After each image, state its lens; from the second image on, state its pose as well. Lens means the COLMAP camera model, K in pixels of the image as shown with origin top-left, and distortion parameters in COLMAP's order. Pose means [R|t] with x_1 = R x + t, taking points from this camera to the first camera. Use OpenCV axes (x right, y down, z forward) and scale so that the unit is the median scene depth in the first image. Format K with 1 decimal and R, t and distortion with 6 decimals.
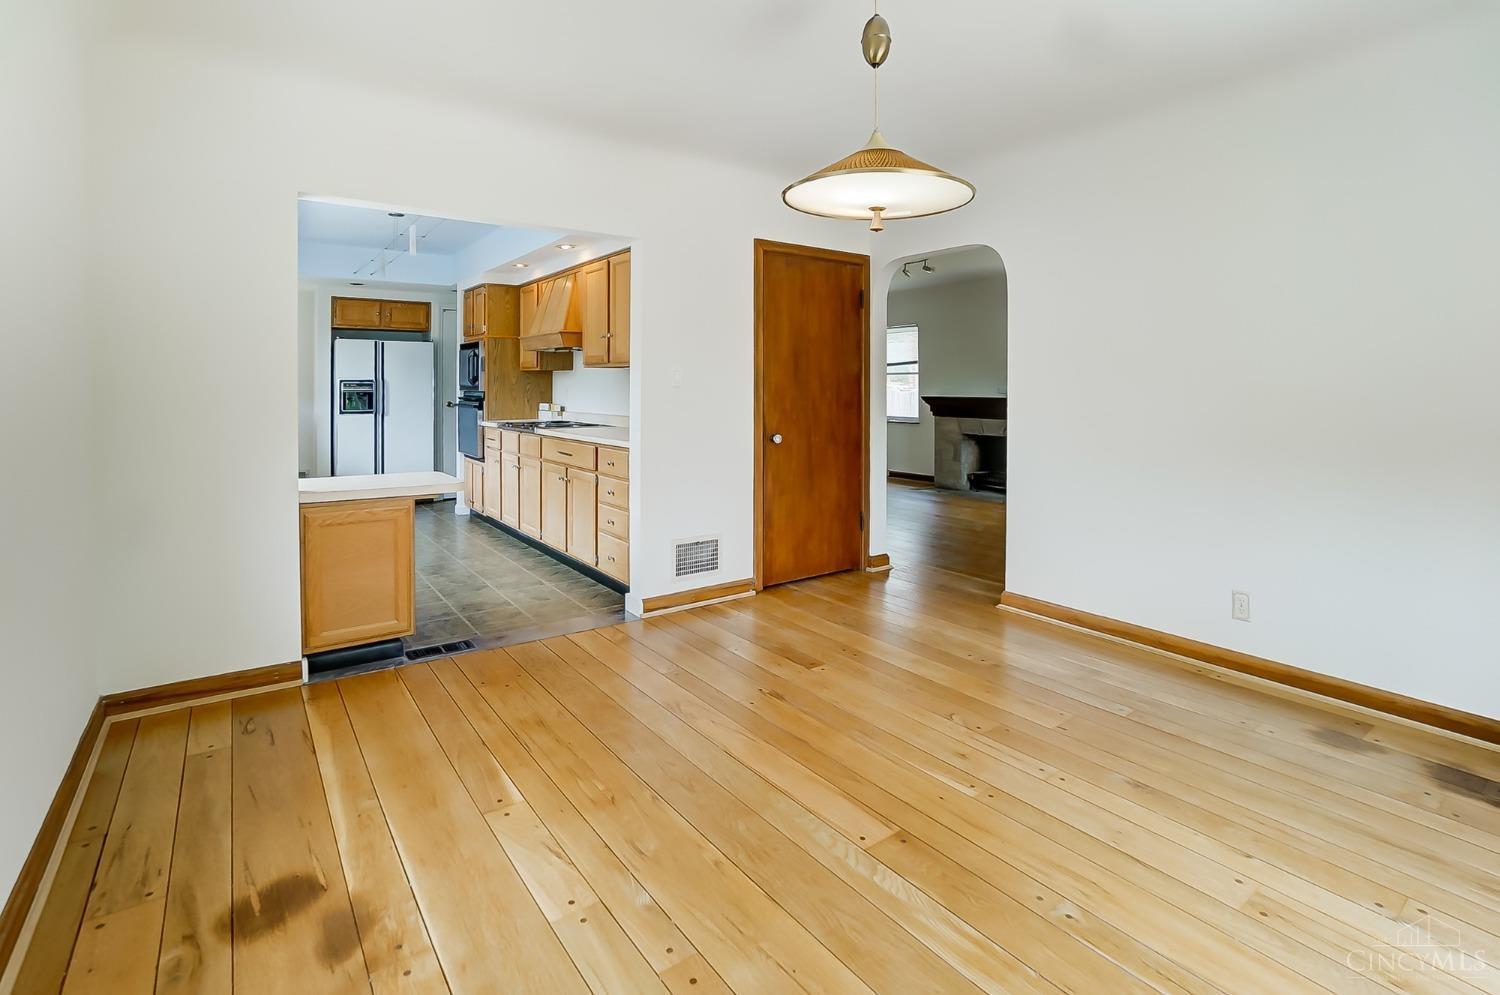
lens RADIAL K [[700.1, 0, 725.0], [0, 700.1, 386.9], [0, 0, 1]] dist [-0.051800, 0.007147]
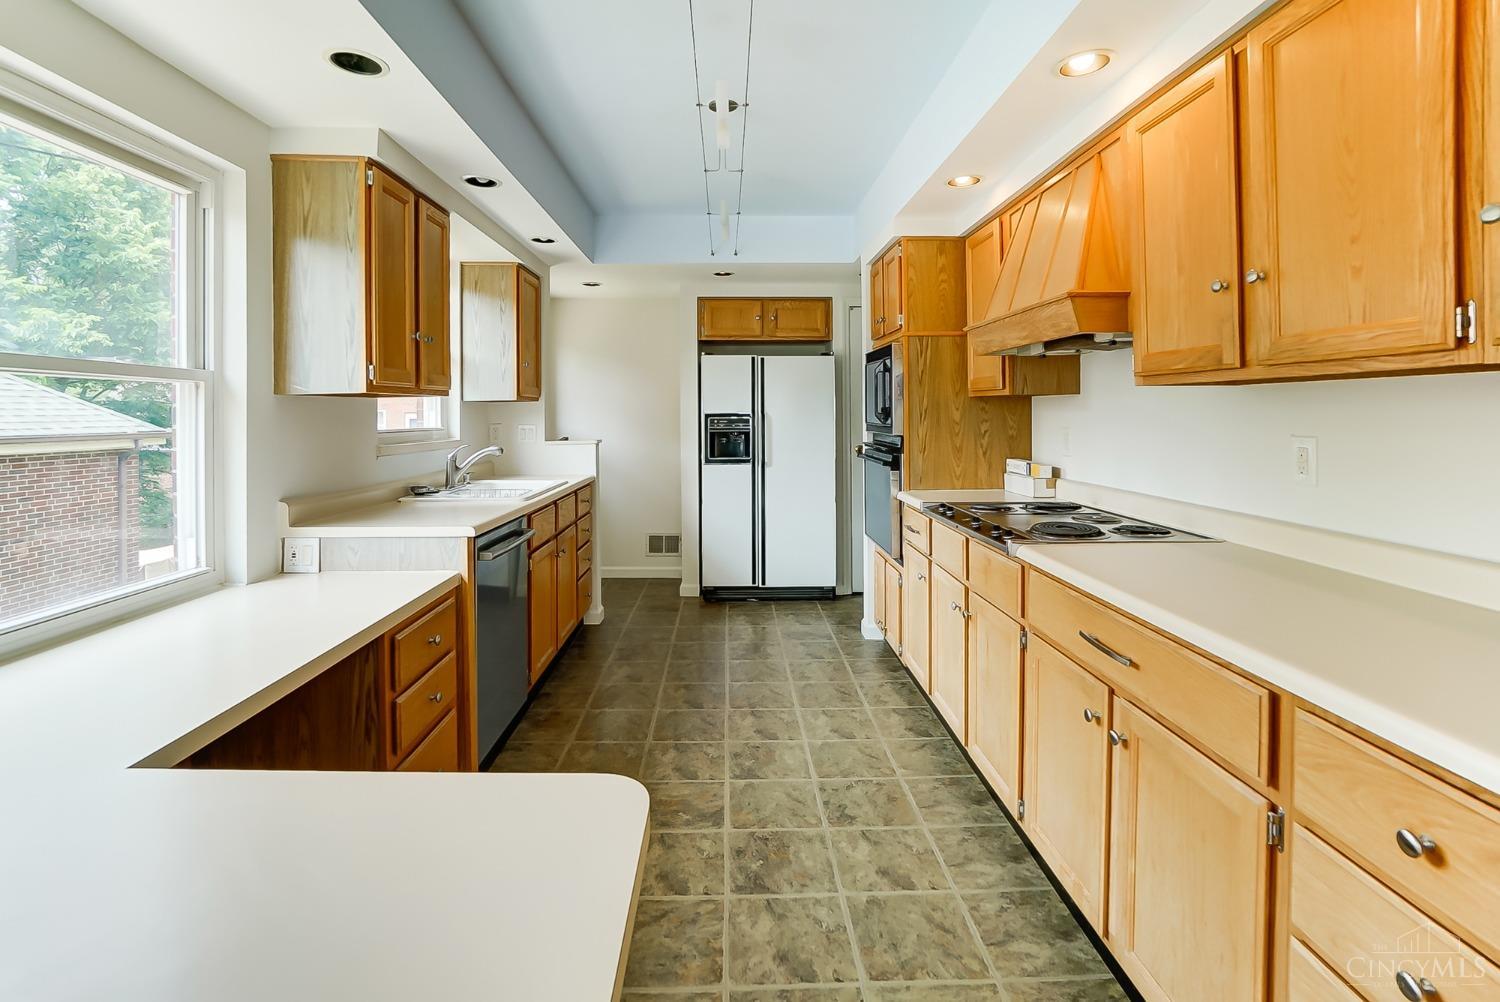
lens RADIAL K [[713.2, 0, 750.1], [0, 713.2, 392.8], [0, 0, 1]] dist [0.013834, -0.001676]
pose [[0.833766, -0.020037, -0.551754, -0.128890], [0.003904, 0.999530, -0.030398, -0.009829], [0.552103, 0.023191, 0.833453, 0.444028]]
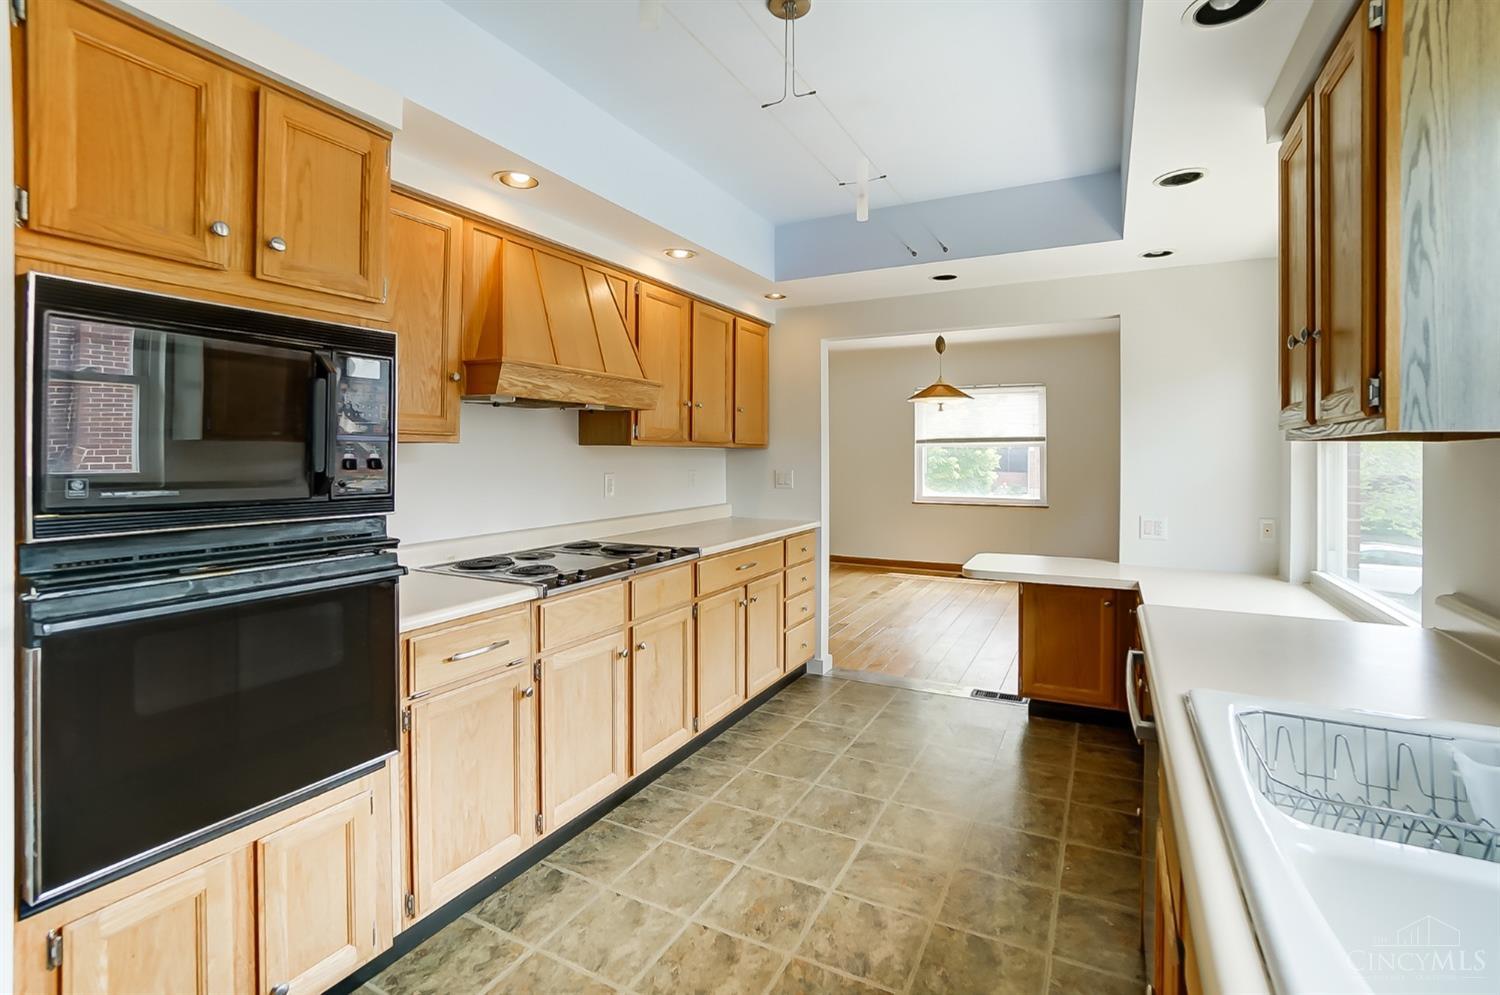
lens RADIAL K [[700.1, 0, 735.3], [0, 700.1, 447.8], [0, 0, 1]] dist [-0.051800, 0.007147]
pose [[-0.441436, -0.000671, 0.897293, -0.622711], [-0.005625, 0.999982, -0.002020, -0.019802], [-0.897275, -0.005939, -0.441431, 0.944835]]
